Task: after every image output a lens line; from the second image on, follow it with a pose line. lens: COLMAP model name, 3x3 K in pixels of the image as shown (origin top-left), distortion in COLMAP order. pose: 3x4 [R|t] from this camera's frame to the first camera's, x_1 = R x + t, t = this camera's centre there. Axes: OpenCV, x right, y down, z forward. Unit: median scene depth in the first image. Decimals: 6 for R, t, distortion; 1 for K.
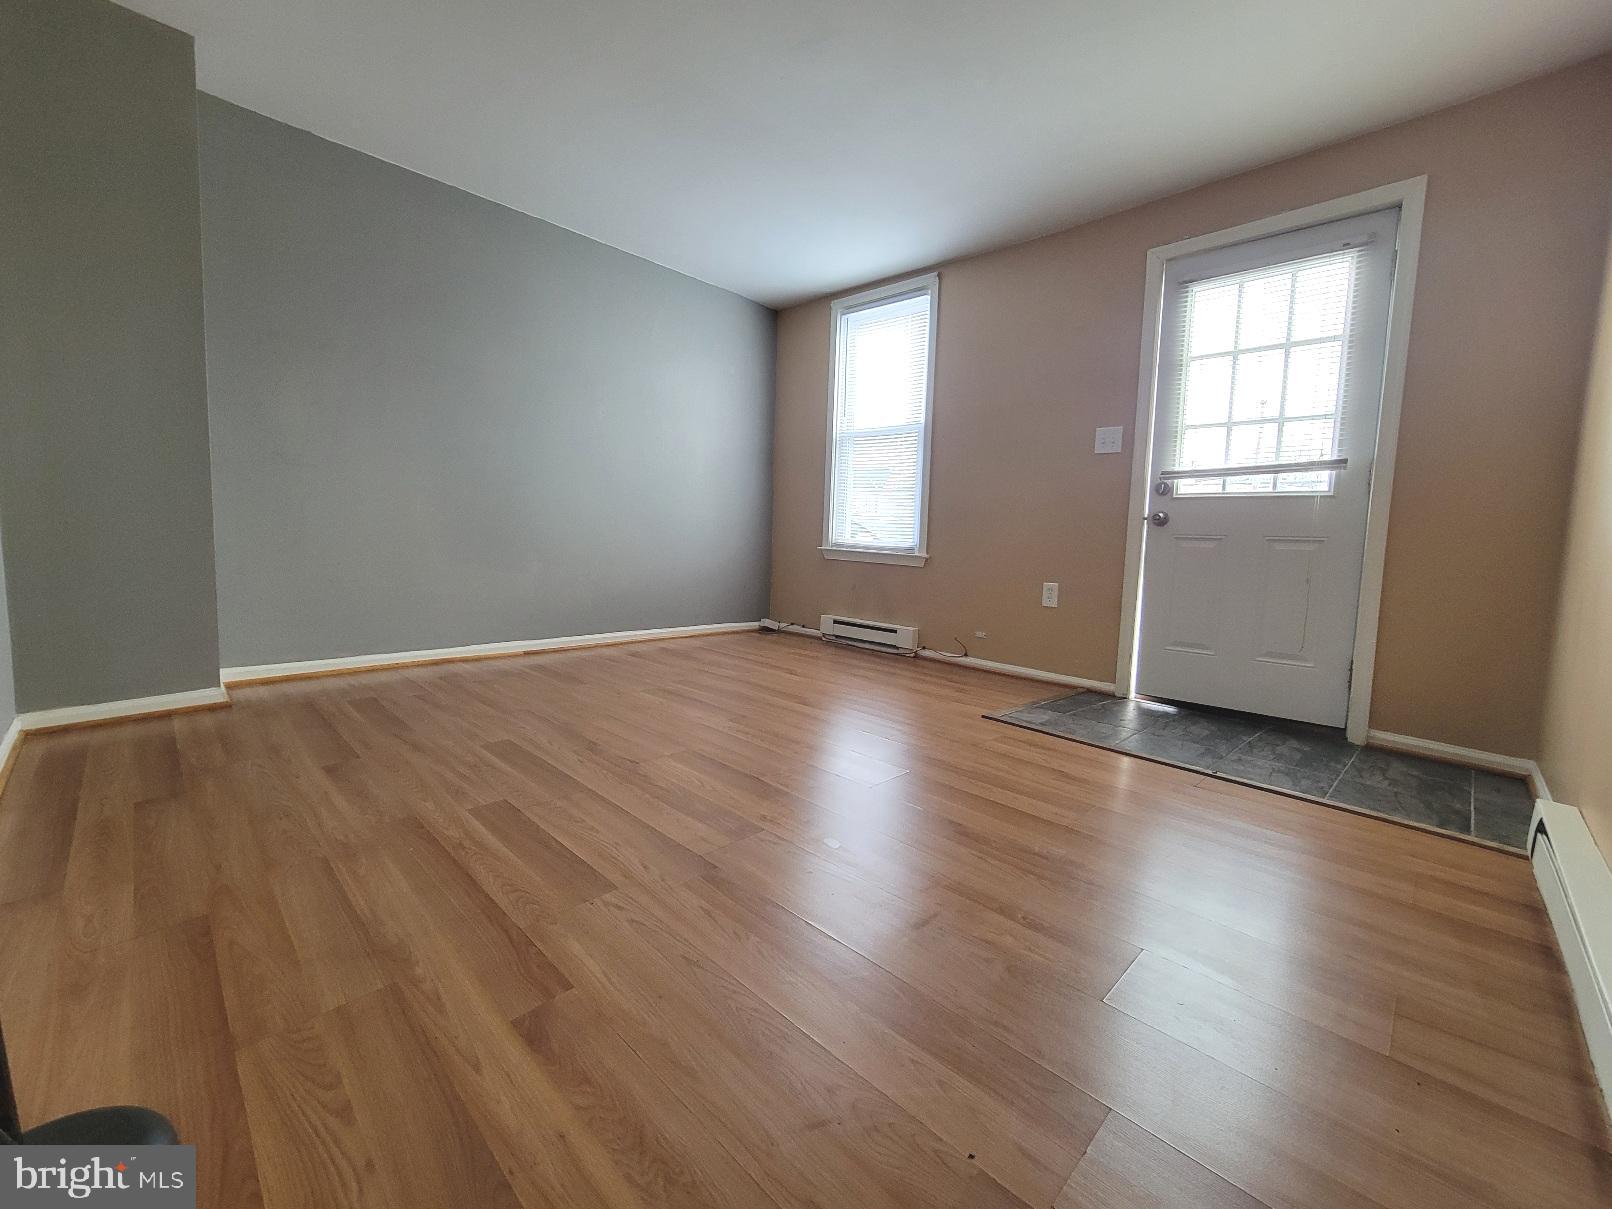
lens RADIAL K [[661.8, 0, 807.3], [0, 661.8, 598.4], [0, 0, 1]] dist [-0.001701, 0.000254]
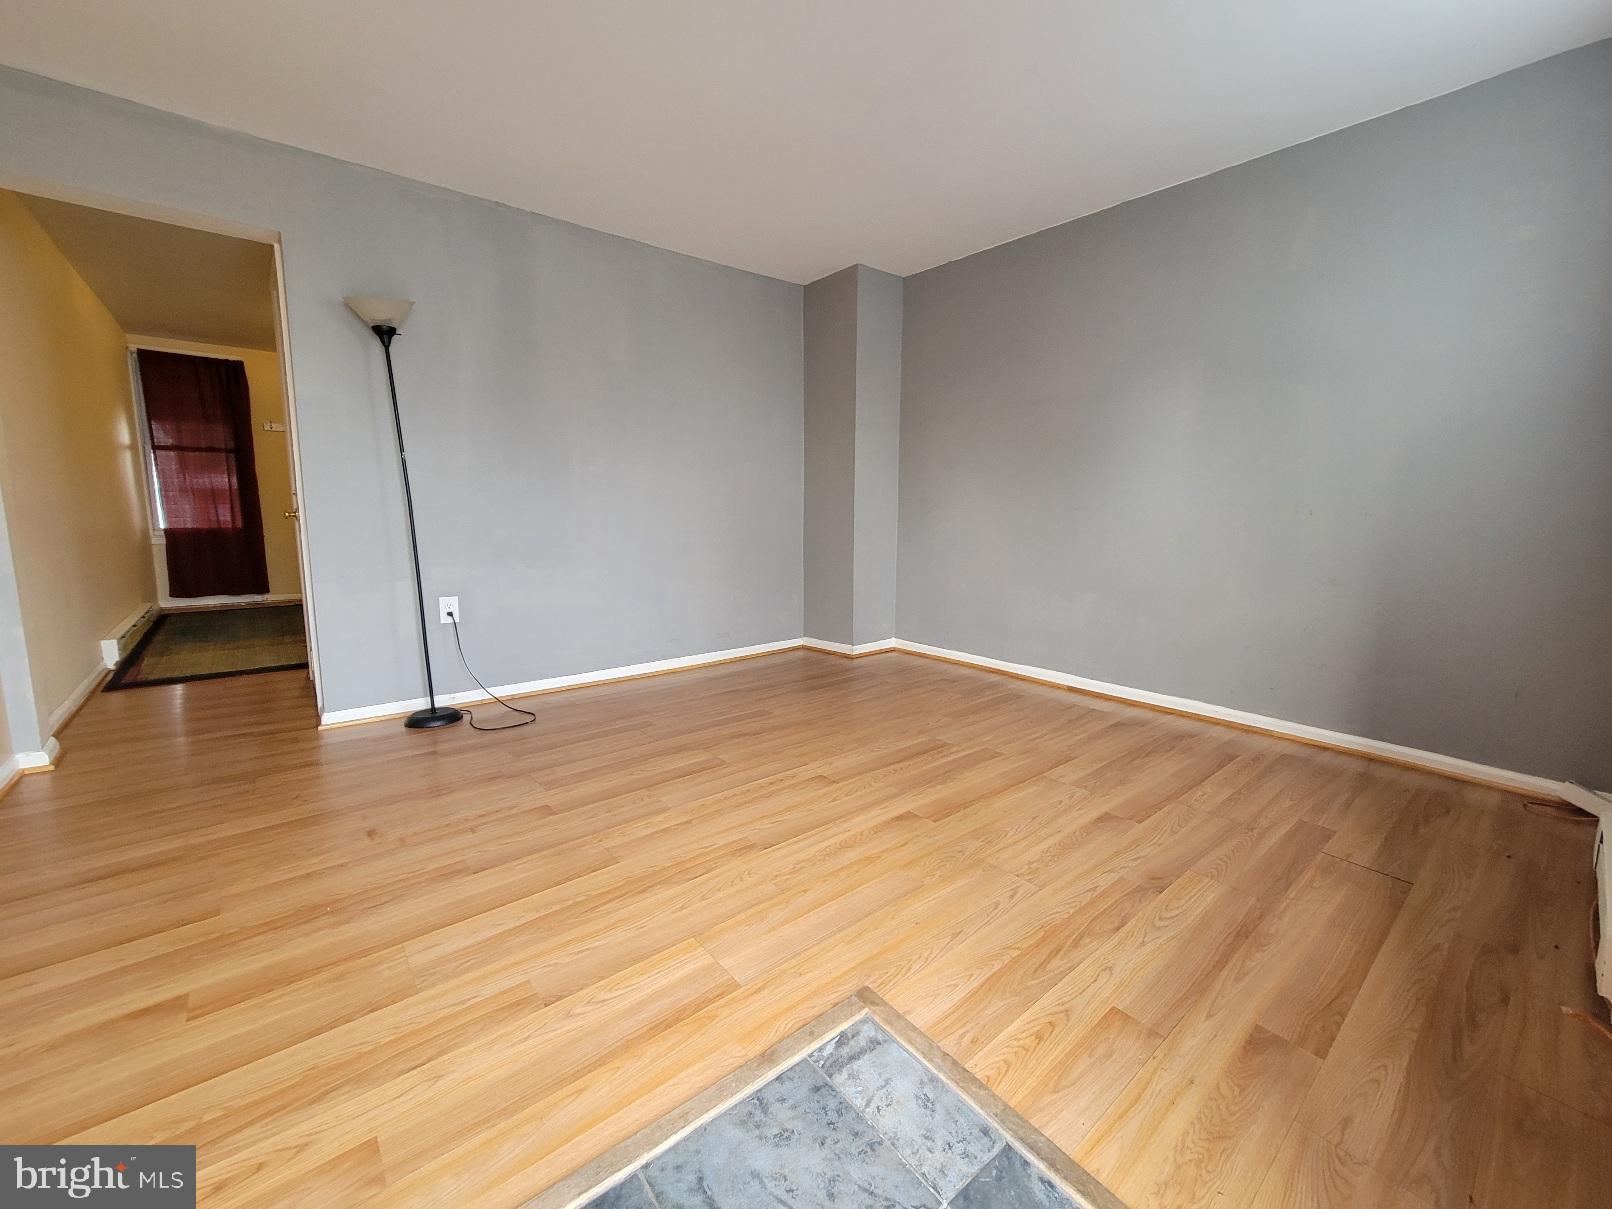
lens RADIAL K [[661.8, 0, 807.0], [0, 661.8, 602.9], [0, 0, 1]] dist [-0.001701, 0.000254]
pose [[-0.096544, 0.109016, -0.989341, 0.877226], [-0.107701, 0.987003, 0.119268, -0.180478], [0.989485, 0.118067, -0.083548, 1.199149]]
